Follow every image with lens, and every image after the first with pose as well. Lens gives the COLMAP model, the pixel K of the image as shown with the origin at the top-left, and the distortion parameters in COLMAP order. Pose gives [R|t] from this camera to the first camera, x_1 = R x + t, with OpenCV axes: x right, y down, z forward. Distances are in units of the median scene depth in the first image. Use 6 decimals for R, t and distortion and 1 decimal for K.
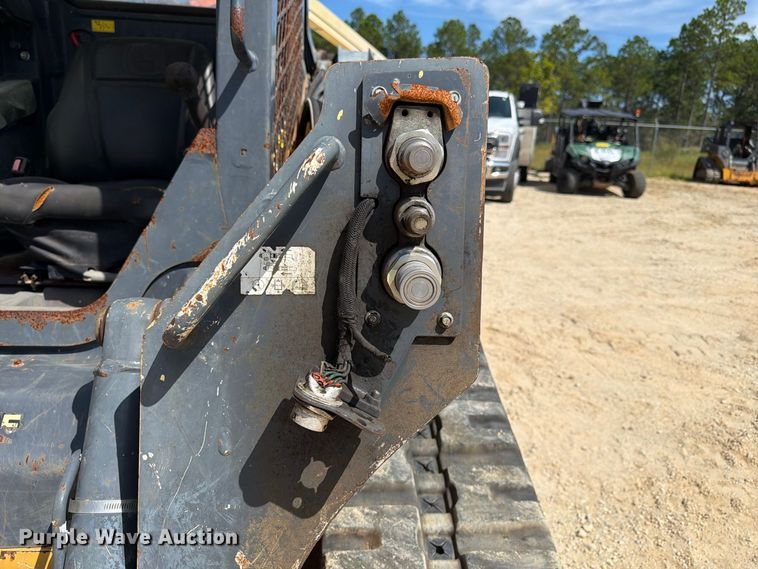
lens RADIAL K [[541.1, 0, 361.6], [0, 541.1, 276.1], [0, 0, 1]] dist [0.021565, -0.028583]
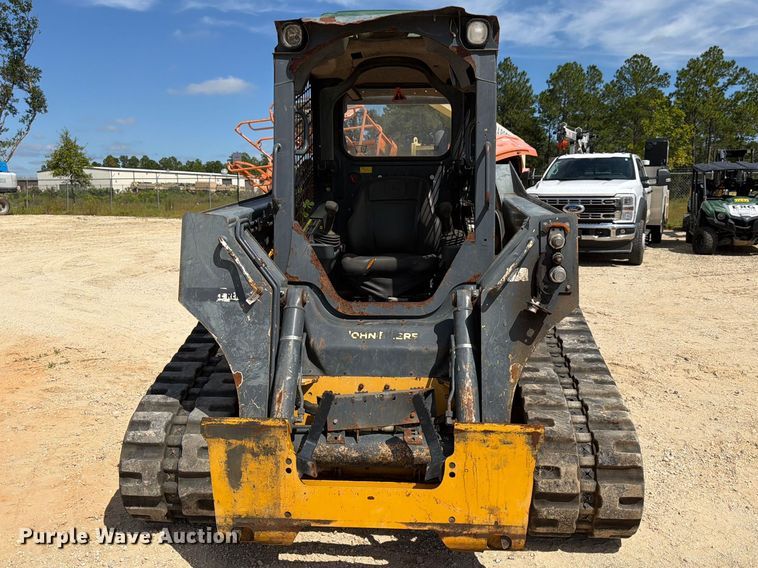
lens RADIAL K [[639.3, 0, 374.9], [0, 639.3, 283.4], [0, 0, 1]] dist [0.012562, -0.024542]
pose [[0.989076, -0.031979, -0.143895, -0.036500], [0.014210, 0.992323, -0.122856, 0.041718], [0.146719, 0.119470, 0.981937, -0.246179]]
